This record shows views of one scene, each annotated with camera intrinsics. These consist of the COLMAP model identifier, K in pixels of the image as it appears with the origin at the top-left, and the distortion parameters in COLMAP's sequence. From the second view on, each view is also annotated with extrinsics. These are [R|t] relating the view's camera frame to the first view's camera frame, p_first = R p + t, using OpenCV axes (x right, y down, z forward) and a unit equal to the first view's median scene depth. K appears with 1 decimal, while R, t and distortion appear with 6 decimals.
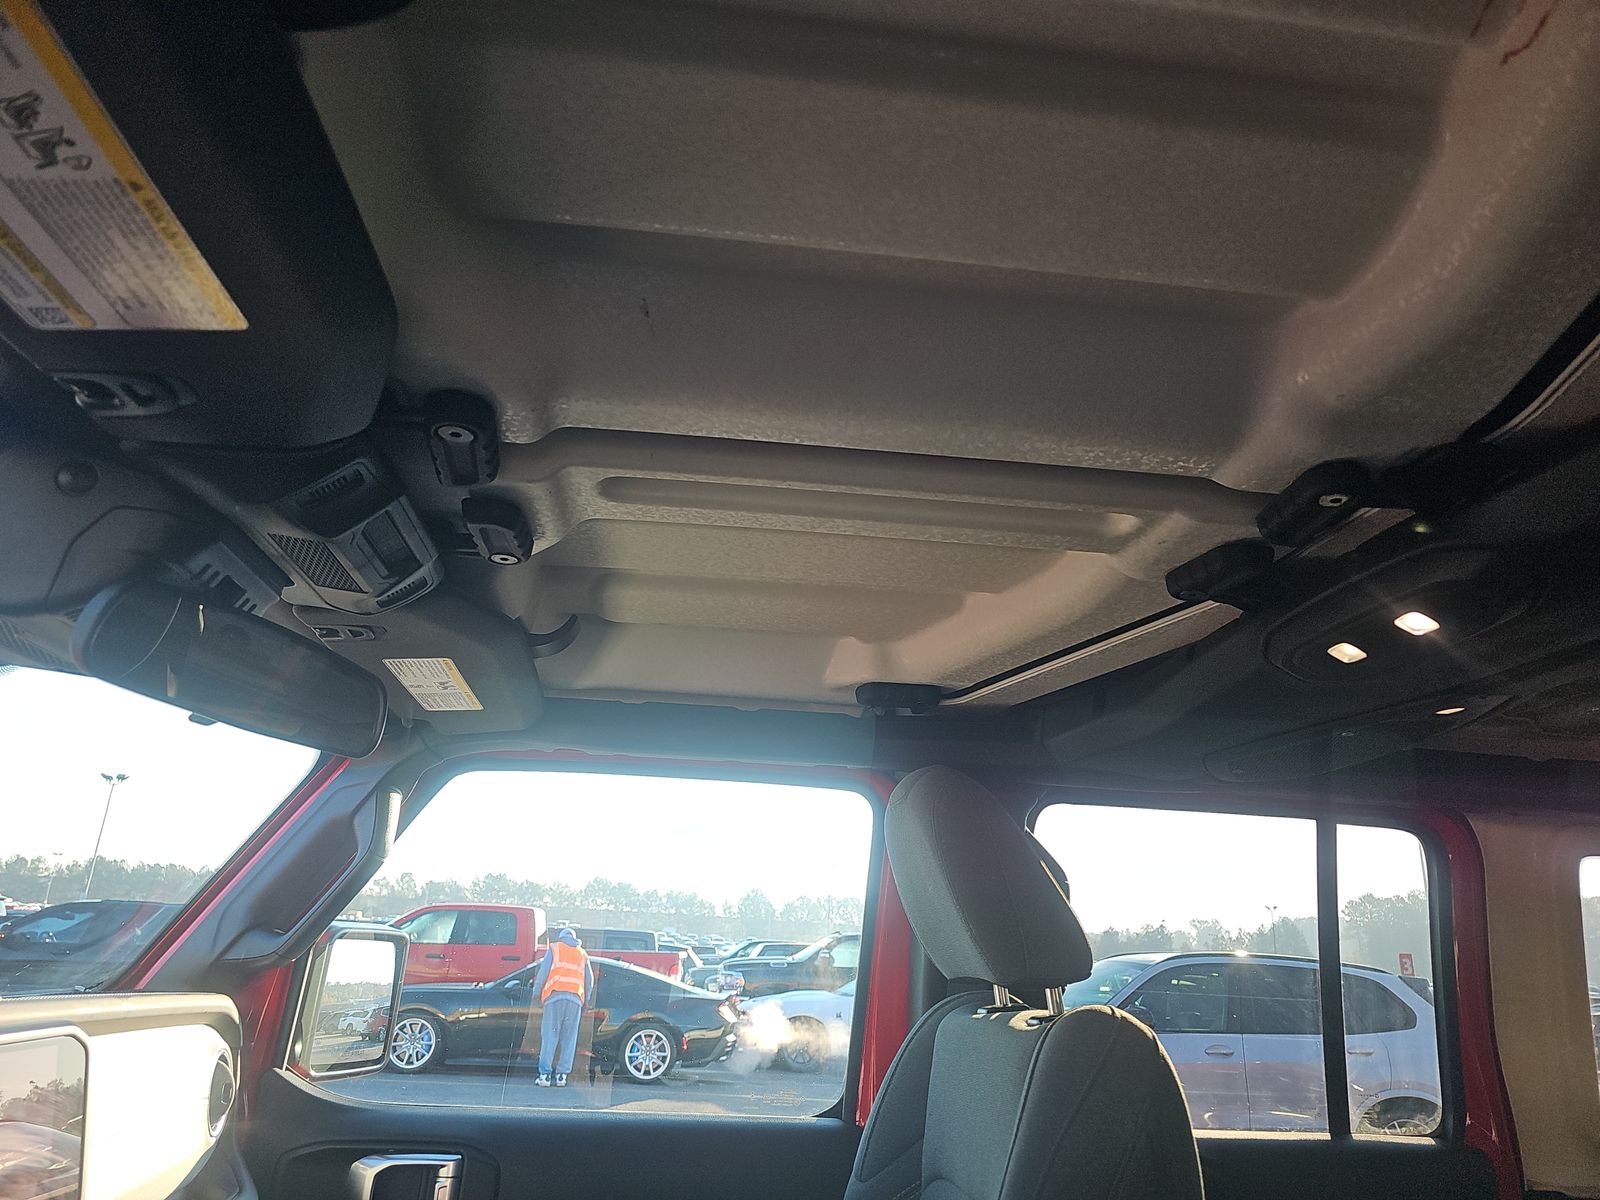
lens RADIAL K [[1088.3, 0, 805.7], [0, 1088.3, 594.1], [0, 0, 1]] dist [0.096517, -0.113822]
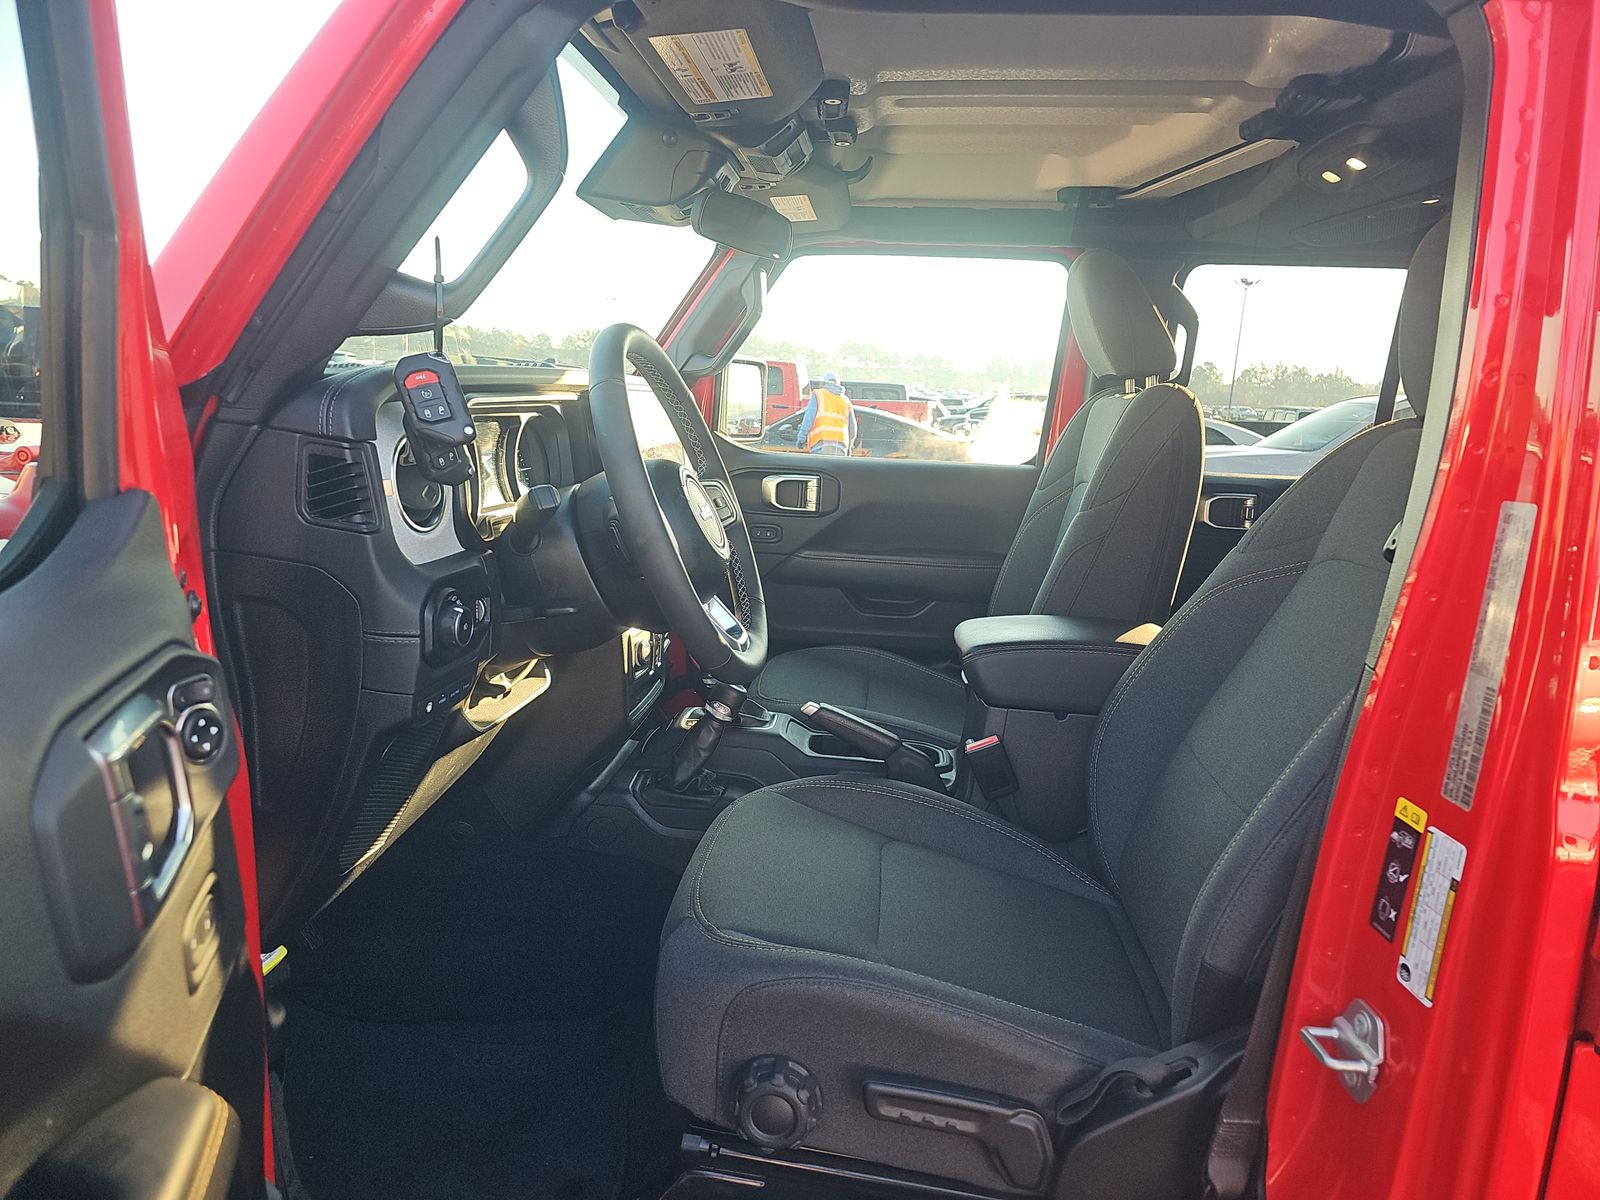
lens RADIAL K [[1088.3, 0, 805.7], [0, 1088.3, 594.1], [0, 0, 1]] dist [0.096517, -0.113822]
pose [[0.976232, 0.038260, -0.213325, 0.055135], [0.065539, 0.886096, 0.458845, -0.139499], [0.206582, -0.461920, 0.862528, -0.611676]]
